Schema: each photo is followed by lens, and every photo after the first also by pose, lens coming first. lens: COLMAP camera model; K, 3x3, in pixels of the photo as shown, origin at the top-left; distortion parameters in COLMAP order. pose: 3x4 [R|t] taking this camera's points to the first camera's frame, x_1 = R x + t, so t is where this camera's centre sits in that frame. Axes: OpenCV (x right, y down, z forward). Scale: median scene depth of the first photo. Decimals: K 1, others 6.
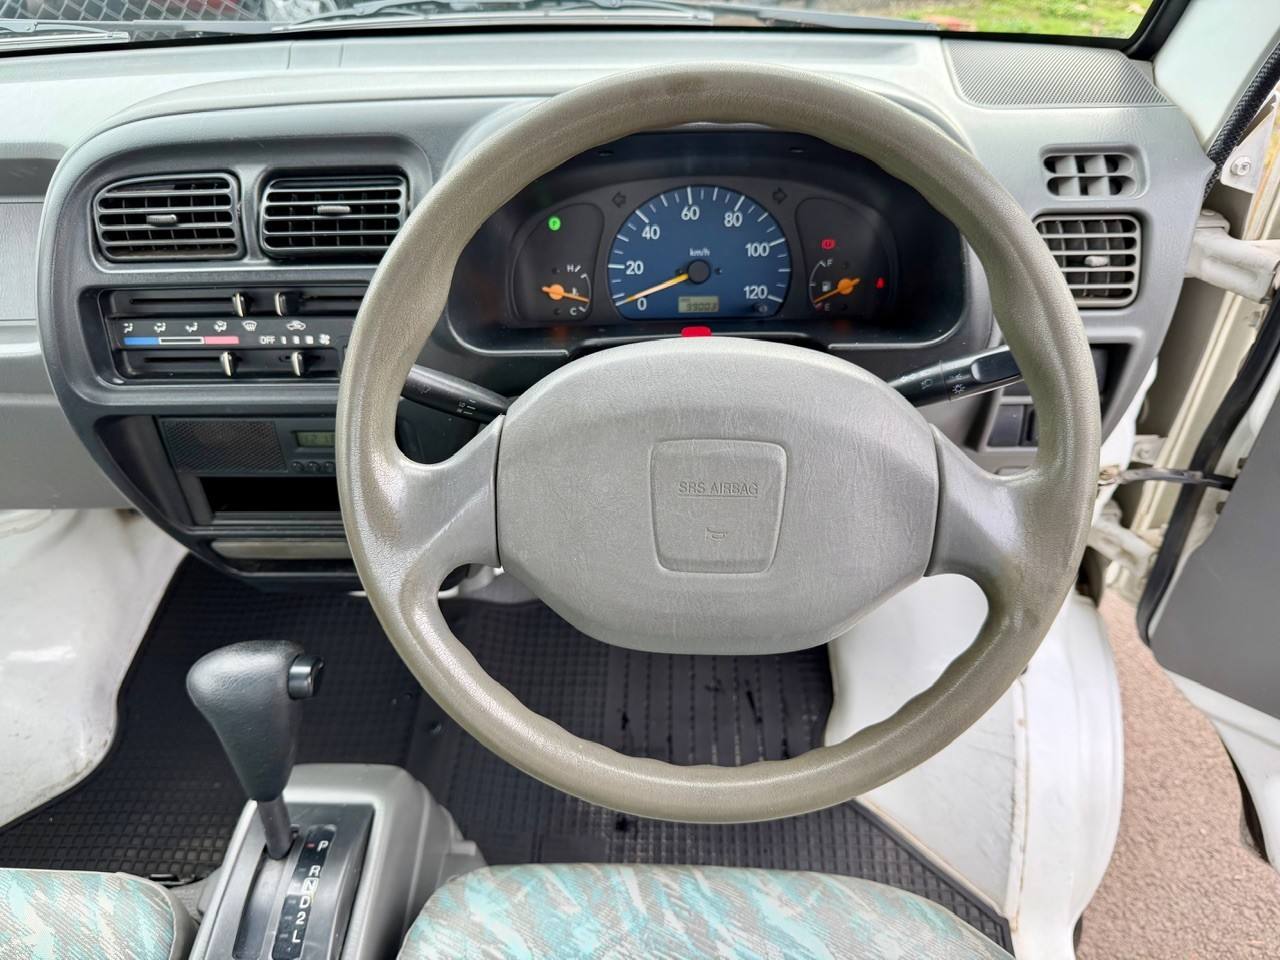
lens RADIAL K [[897.3, 0, 640.0], [0, 897.3, 480.0], [0, 0, 1]] dist [0.000103, -0.009744]
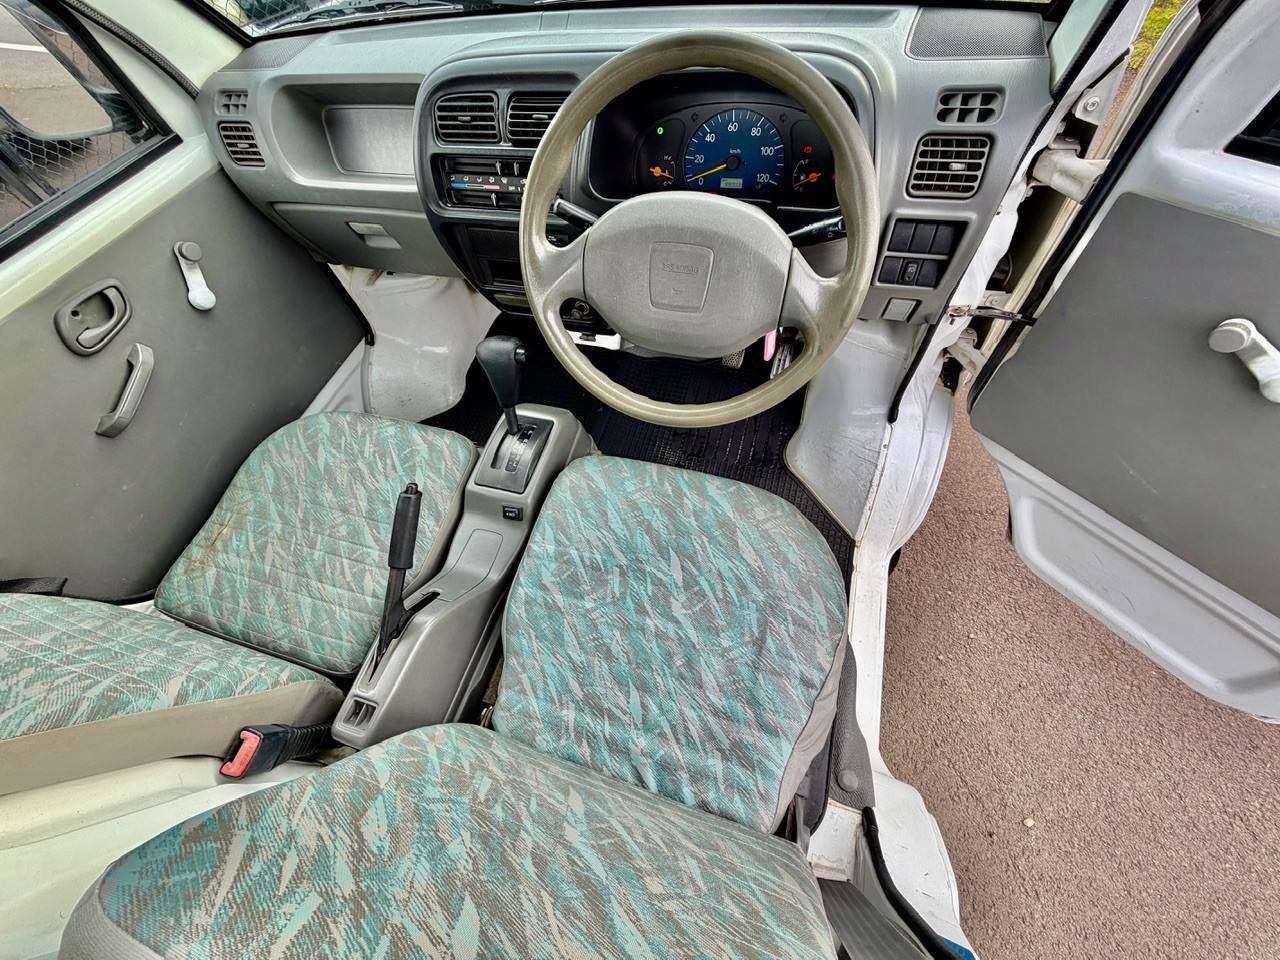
lens RADIAL K [[485.0, 0, 628.8], [0, 485.0, 454.1], [0, 0, 1]] dist [-0.001133, 0.000050]
pose [[0.962829, 0.176197, -0.204730, 0.182590], [-0.109552, 0.947542, 0.300272, 0.059951], [0.246897, -0.266682, 0.931624, -0.143870]]
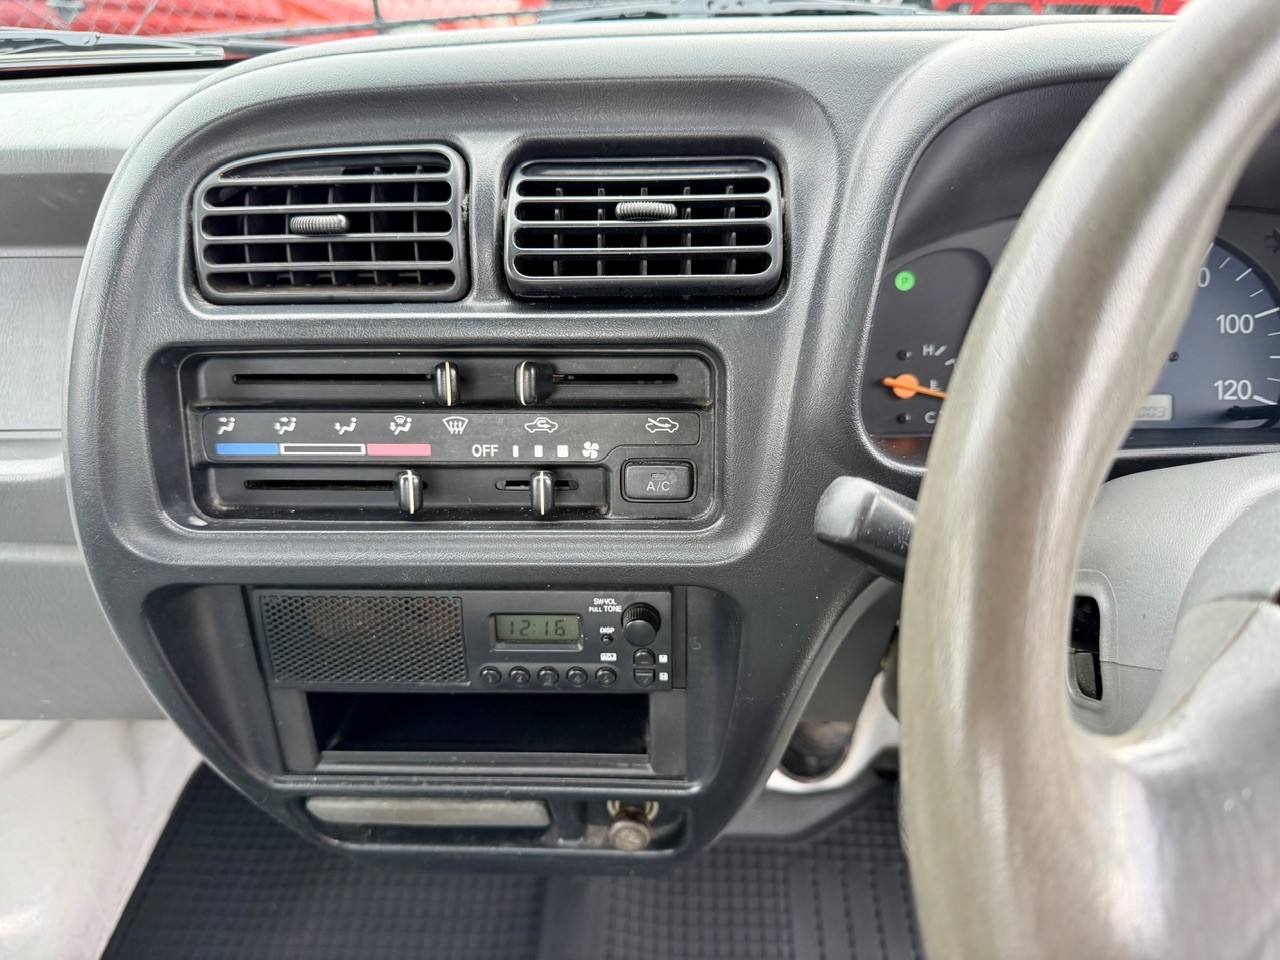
lens RADIAL K [[1042.7, 0, 717.9], [0, 1042.7, 475.7], [0, 0, 1]] dist [0.104193, -0.250437]
pose [[0.999923, 0.012159, 0.002295, -0.273019], [-0.011639, 0.987213, -0.158978, -0.040896], [-0.004199, 0.158940, 0.987279, 0.370213]]
